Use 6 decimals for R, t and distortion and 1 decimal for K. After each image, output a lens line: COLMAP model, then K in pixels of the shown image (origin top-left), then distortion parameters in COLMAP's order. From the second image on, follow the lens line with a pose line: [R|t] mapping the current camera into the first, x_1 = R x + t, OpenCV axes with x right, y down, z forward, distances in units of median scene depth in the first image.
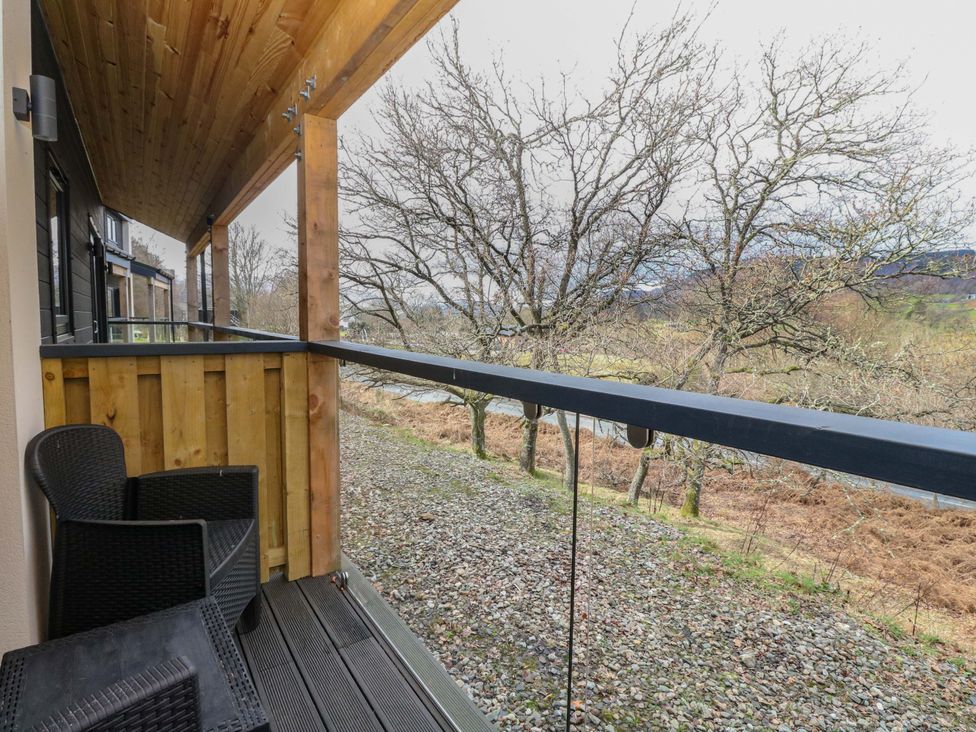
lens RADIAL K [[509.4, 0, 489.0], [0, 509.4, 357.5], [0, 0, 1]] dist [-0.005580, -0.002278]
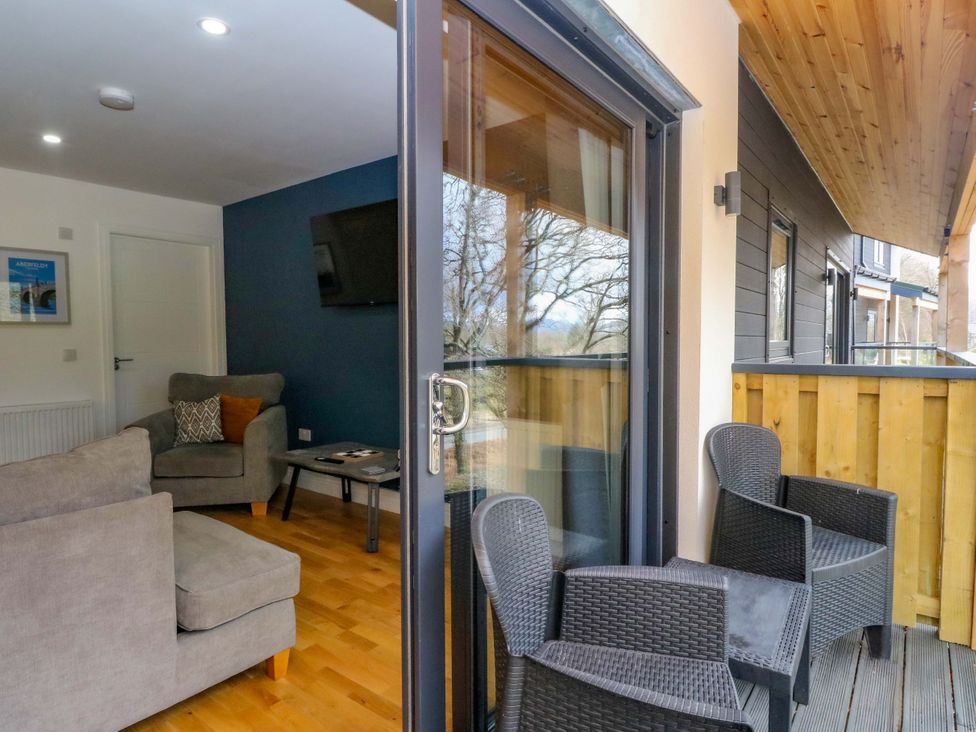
lens RADIAL K [[525.0, 0, 489.6], [0, 525.0, 362.3], [0, 0, 1]] dist [-0.001683, -0.000886]
pose [[0.302818, 0.026253, -0.952687, 0.242038], [-0.064991, 0.997862, 0.006840, 0.007346], [0.950830, 0.059845, 0.303877, -0.048280]]
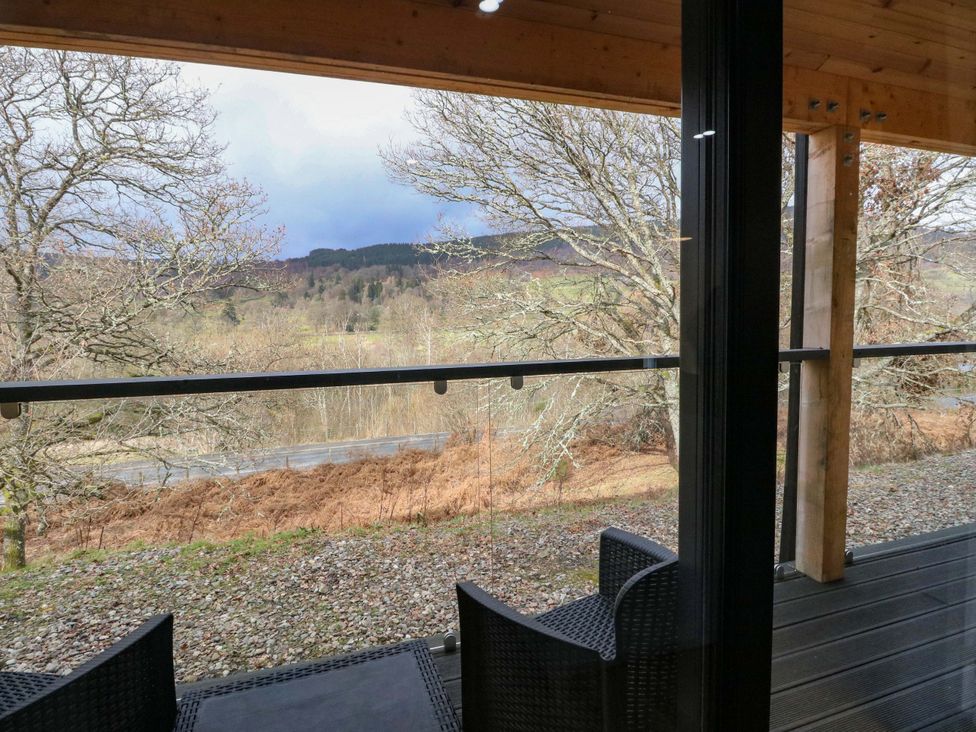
lens RADIAL K [[525.0, 0, 496.7], [0, 525.0, 360.6], [0, 0, 1]] dist [-0.001683, -0.000886]
pose [[0.303792, -0.095499, 0.947940, -0.302704], [0.098202, 0.992803, 0.068547, -0.016510], [-0.947664, 0.072266, 0.310984, 0.065307]]
